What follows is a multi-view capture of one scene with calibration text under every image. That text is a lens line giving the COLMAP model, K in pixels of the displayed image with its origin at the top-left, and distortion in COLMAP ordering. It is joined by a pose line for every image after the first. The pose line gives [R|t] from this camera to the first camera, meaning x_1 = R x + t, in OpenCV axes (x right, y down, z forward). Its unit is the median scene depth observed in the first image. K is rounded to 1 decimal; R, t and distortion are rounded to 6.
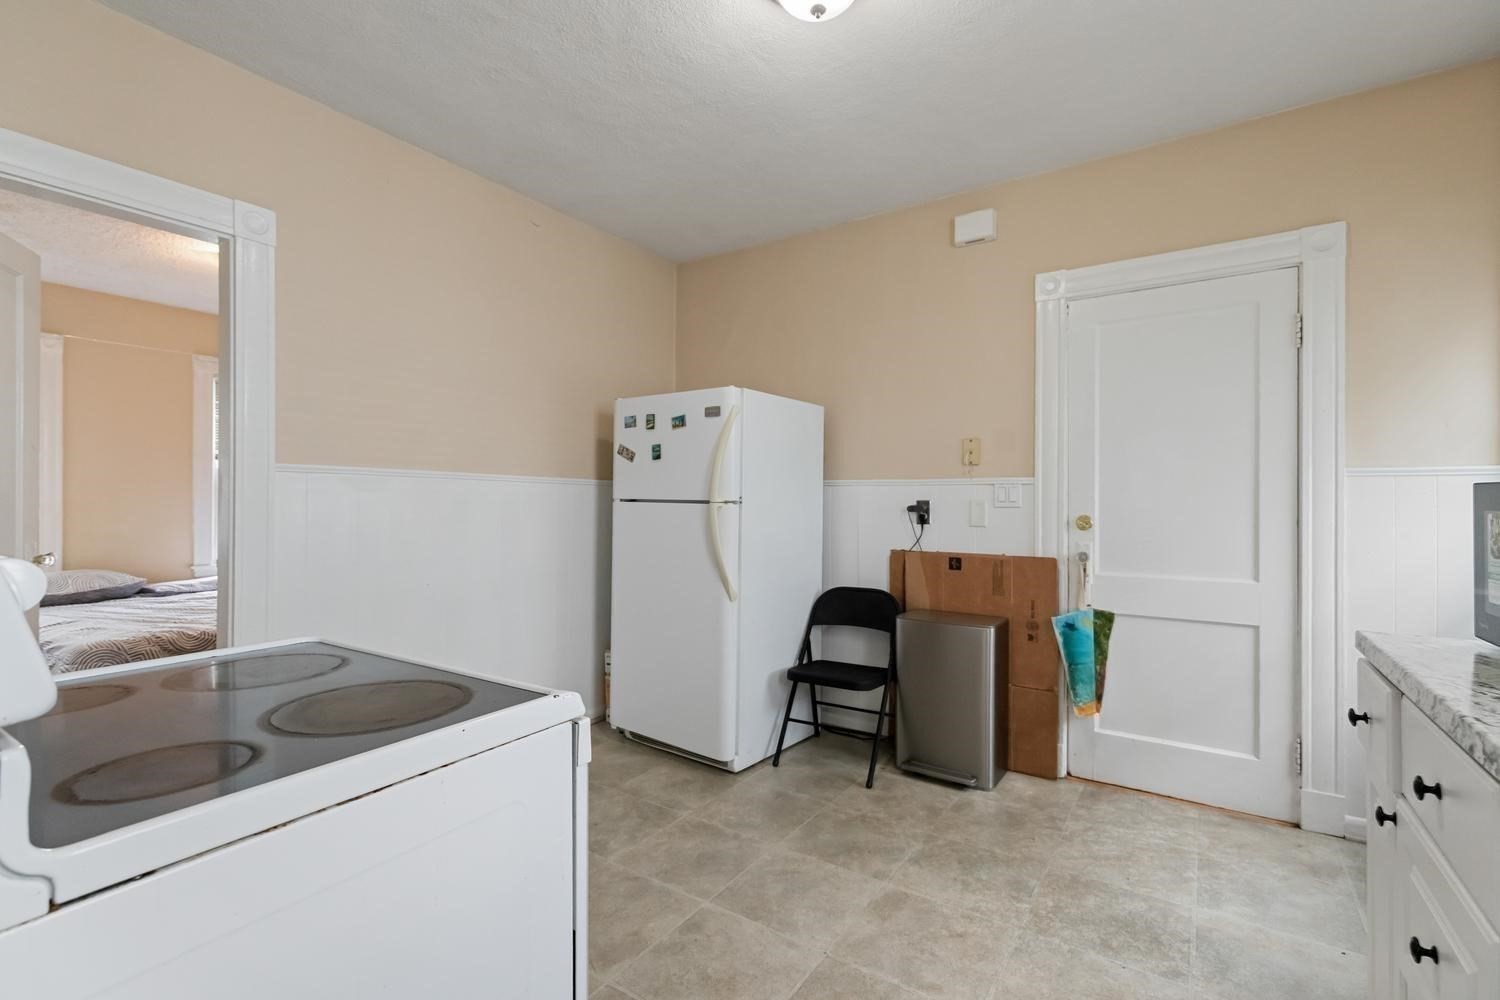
lens RADIAL K [[687.9, 0, 743.1], [0, 687.9, 500.8], [0, 0, 1]] dist [0.008518, 0.000540]
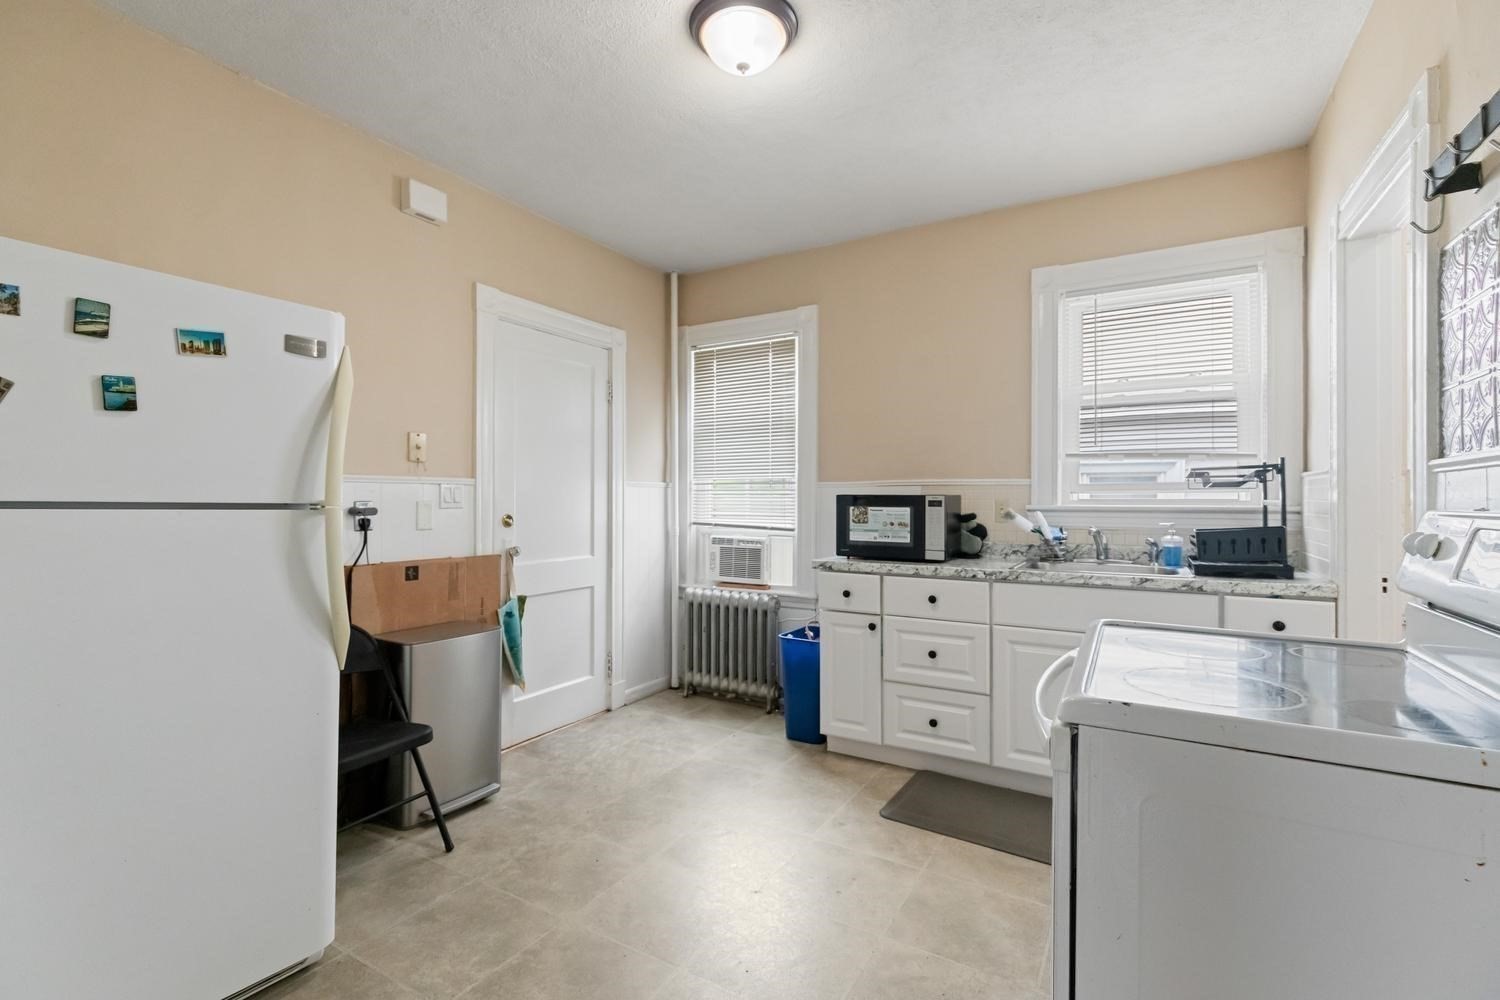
lens RADIAL K [[687.9, 0, 743.0], [0, 687.9, 501.3], [0, 0, 1]] dist [0.008518, 0.000540]
pose [[-0.073302, -0.004504, 0.997300, -0.666790], [-0.000817, 0.999990, 0.004456, -0.005307], [-0.997309, -0.000488, -0.073305, 0.713416]]
